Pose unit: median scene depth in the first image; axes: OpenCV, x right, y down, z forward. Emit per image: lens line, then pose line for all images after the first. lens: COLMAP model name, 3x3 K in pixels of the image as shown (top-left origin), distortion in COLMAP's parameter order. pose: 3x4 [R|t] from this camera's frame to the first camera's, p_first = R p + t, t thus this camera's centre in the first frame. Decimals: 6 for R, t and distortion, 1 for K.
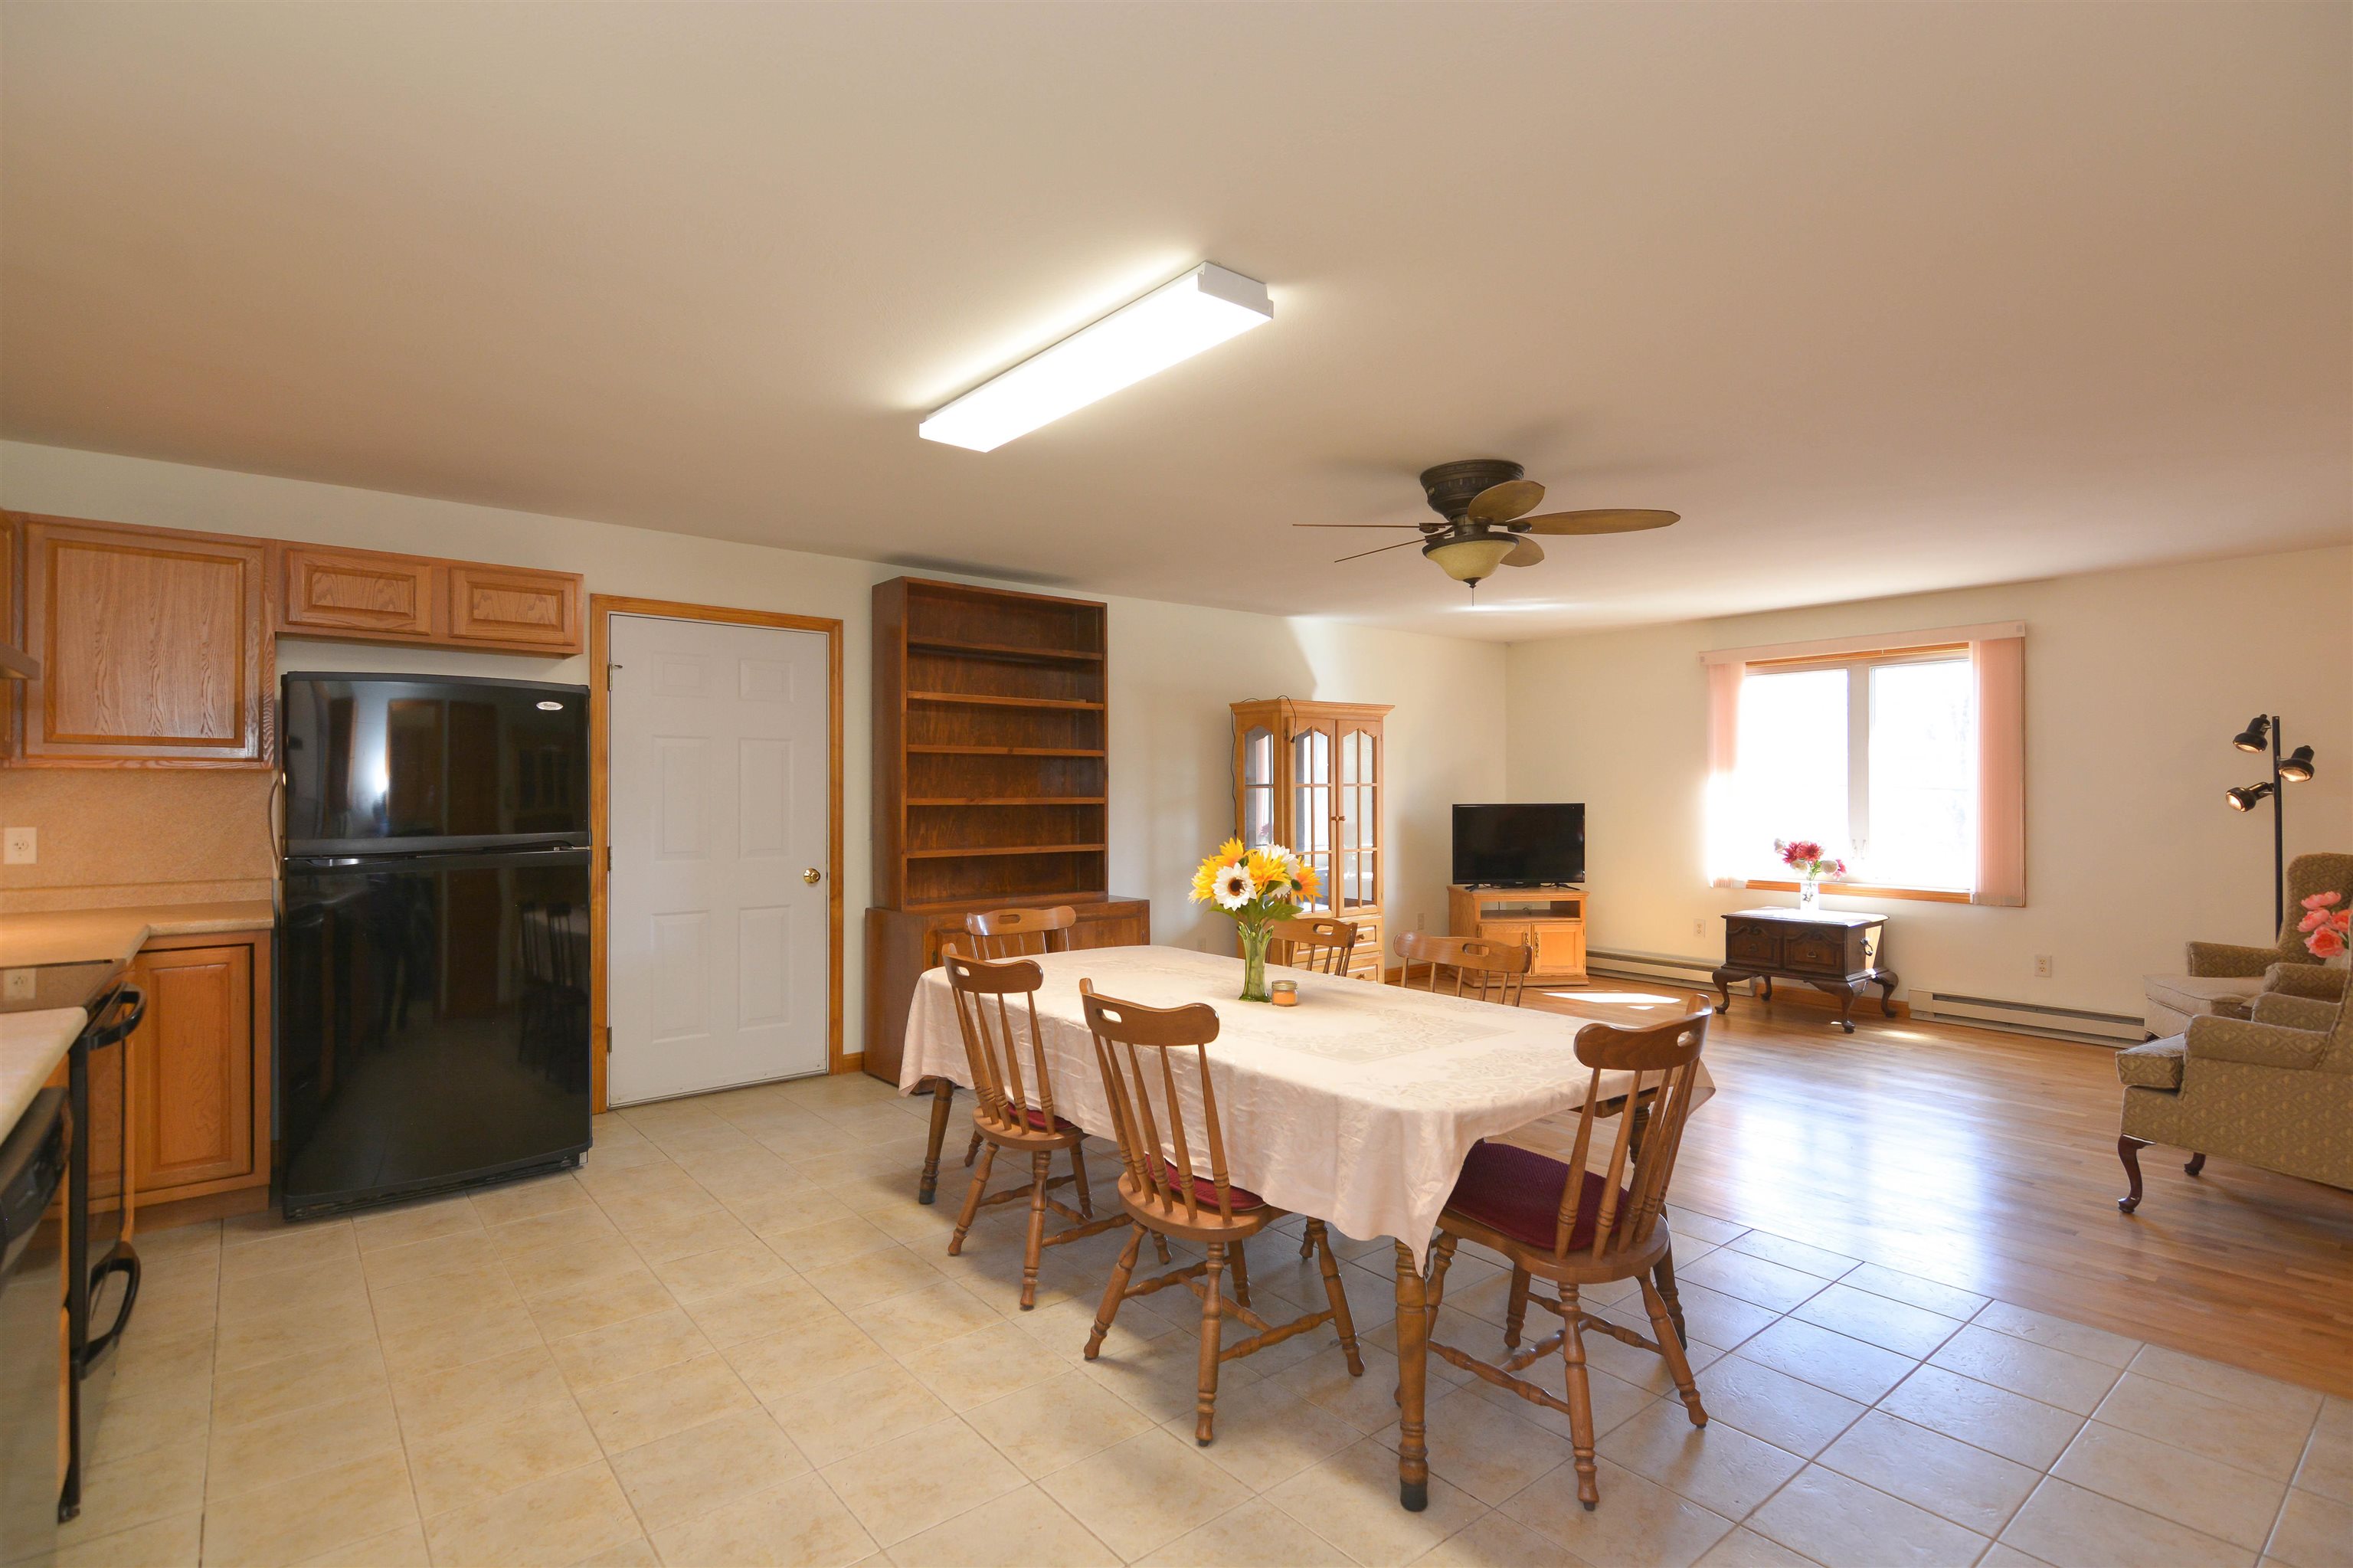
lens RADIAL K [[1127.5, 0, 1195.8], [0, 1127.5, 782.9], [0, 0, 1]] dist [0.017018, -0.006487]
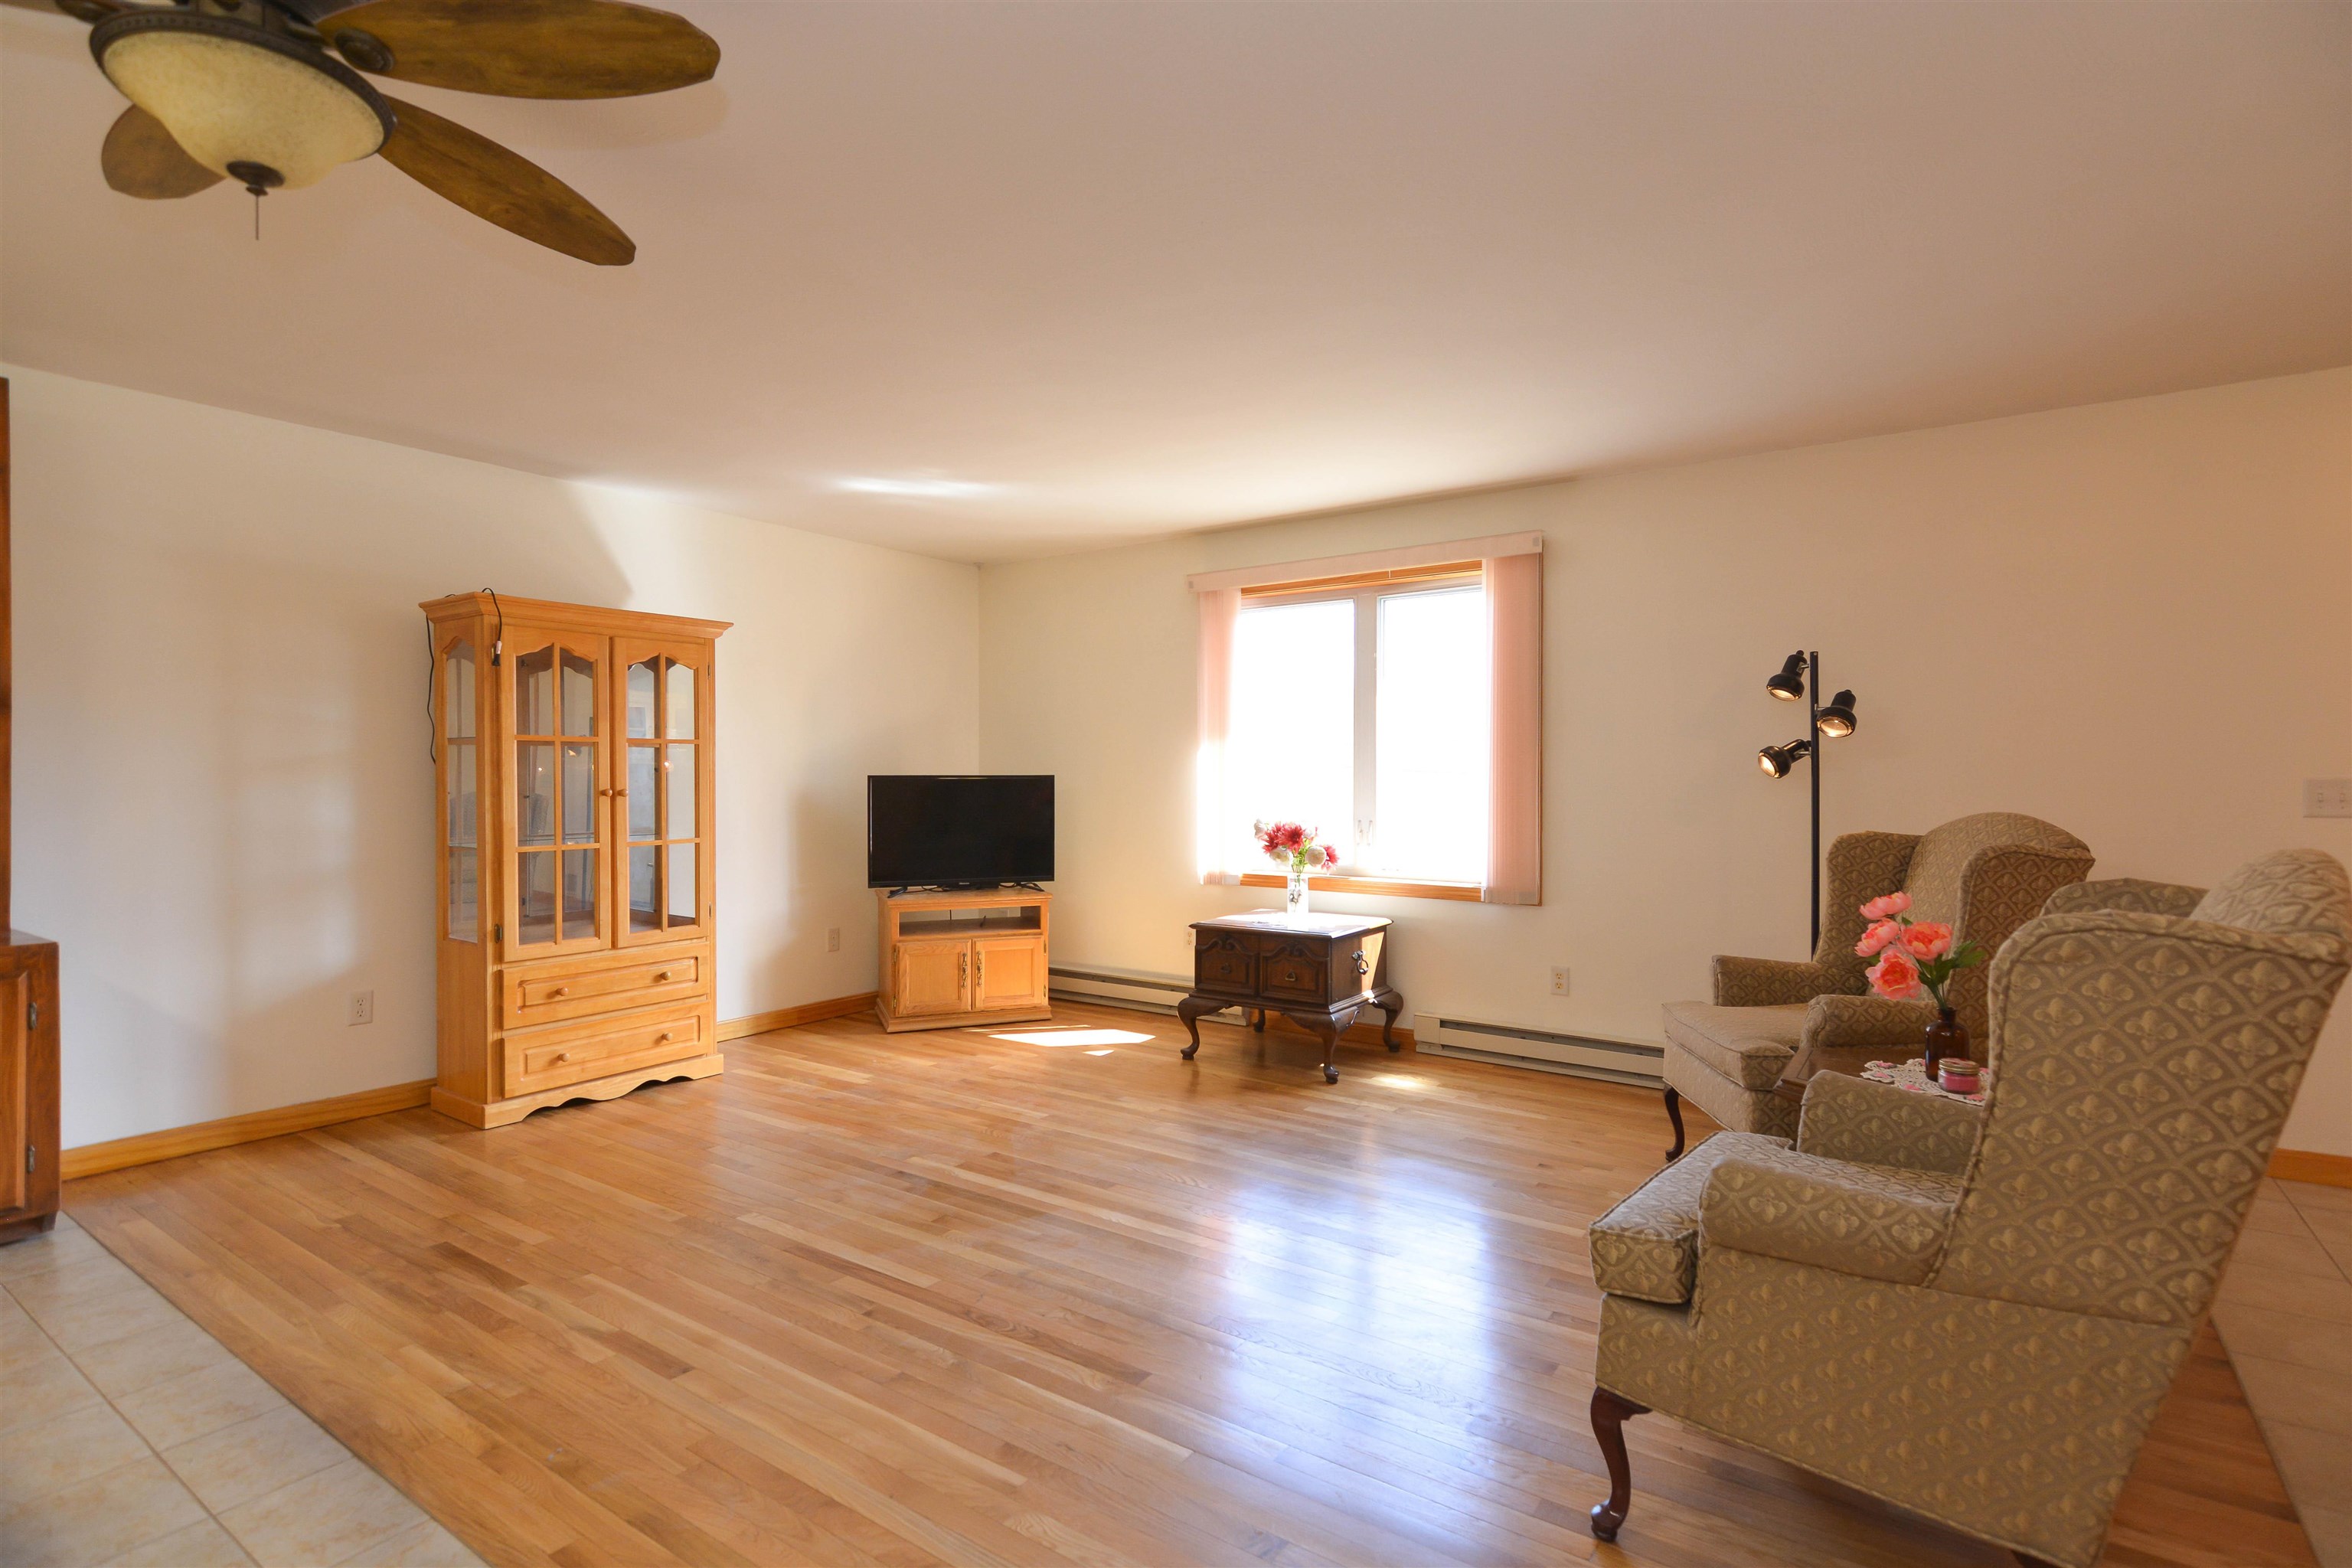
lens RADIAL K [[1126.9, 0, 1183.8], [0, 1126.9, 778.8], [0, 0, 1]] dist [0.017018, -0.006487]
pose [[0.963085, 0.003924, 0.269167, 0.294117], [-0.005573, 0.999970, 0.005365, 0.020809], [-0.269138, -0.006667, 0.963078, 0.332232]]
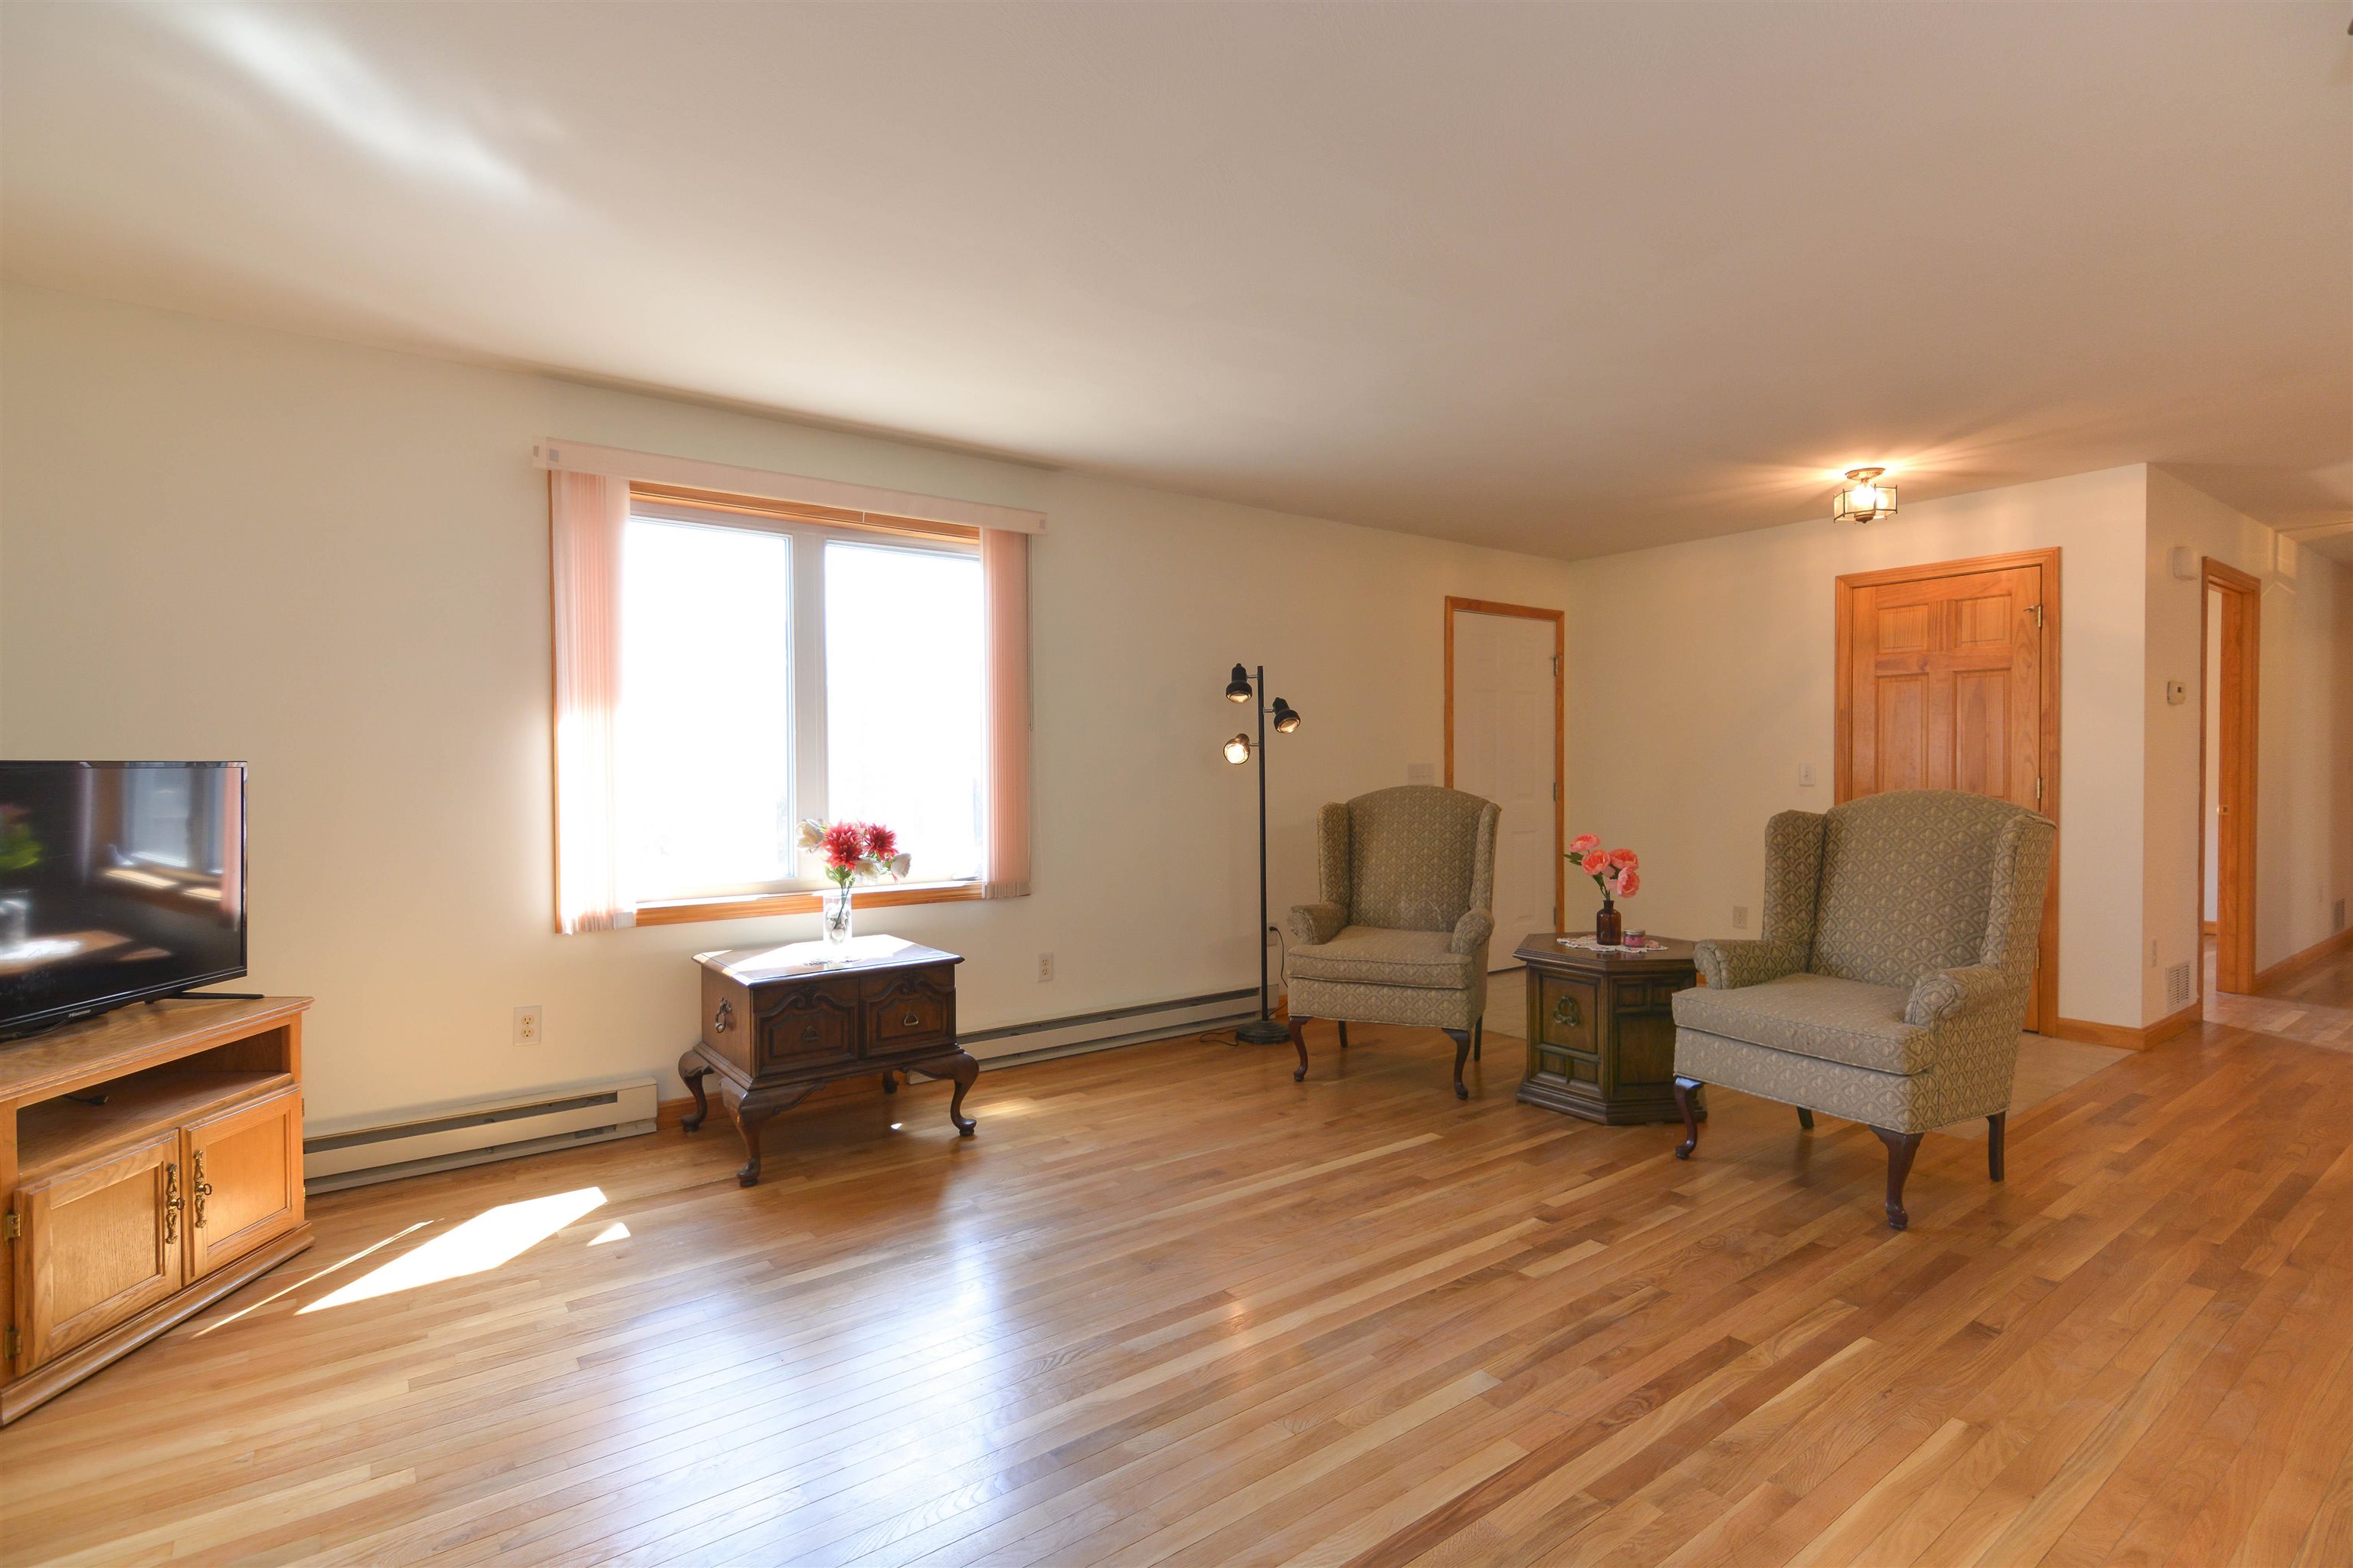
lens RADIAL K [[1127.5, 0, 1181.6], [0, 1127.5, 781.3], [0, 0, 1]] dist [0.017018, -0.006487]
pose [[0.056890, -0.008308, 0.998346, -0.013323], [0.001277, 0.999965, 0.008249, 0.028235], [-0.998380, 0.000806, 0.056898, 0.868899]]
